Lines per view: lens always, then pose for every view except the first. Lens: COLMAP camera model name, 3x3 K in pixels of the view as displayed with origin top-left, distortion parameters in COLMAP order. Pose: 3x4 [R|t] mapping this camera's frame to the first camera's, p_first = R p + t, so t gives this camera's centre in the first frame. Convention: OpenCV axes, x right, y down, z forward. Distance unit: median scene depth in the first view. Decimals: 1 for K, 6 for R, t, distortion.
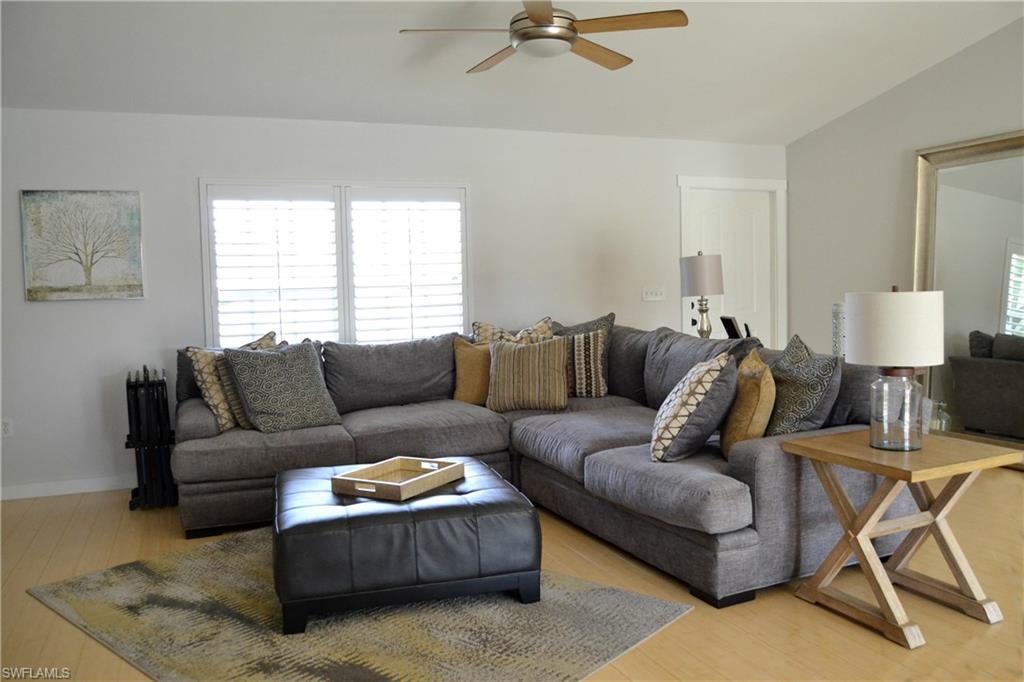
lens RADIAL K [[826.6, 0, 512.0], [0, 826.6, 341.0], [0, 0, 1]] dist [-0.078504, 0.010903]
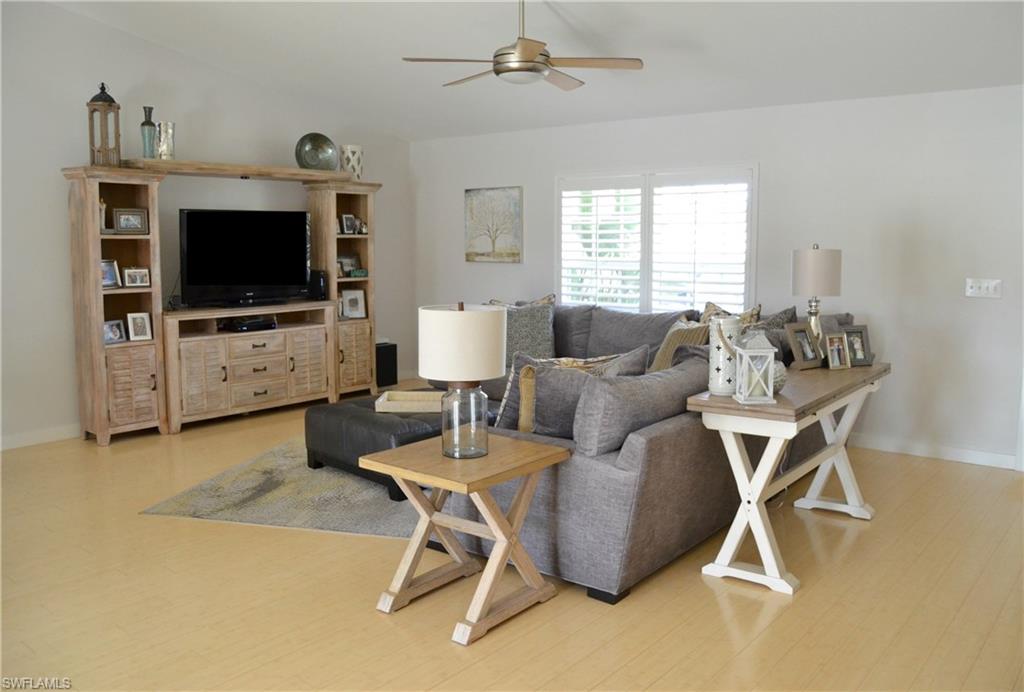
lens RADIAL K [[828.0, 0, 512.0], [0, 828.0, 346.0], [0, 0, 1]] dist [0.002723, 0.000813]
pose [[0.472368, 0.142258, -0.869845, 0.835355], [-0.068119, 0.989830, 0.124889, -0.089870], [0.878765, 0.000259, 0.477254, 0.298857]]
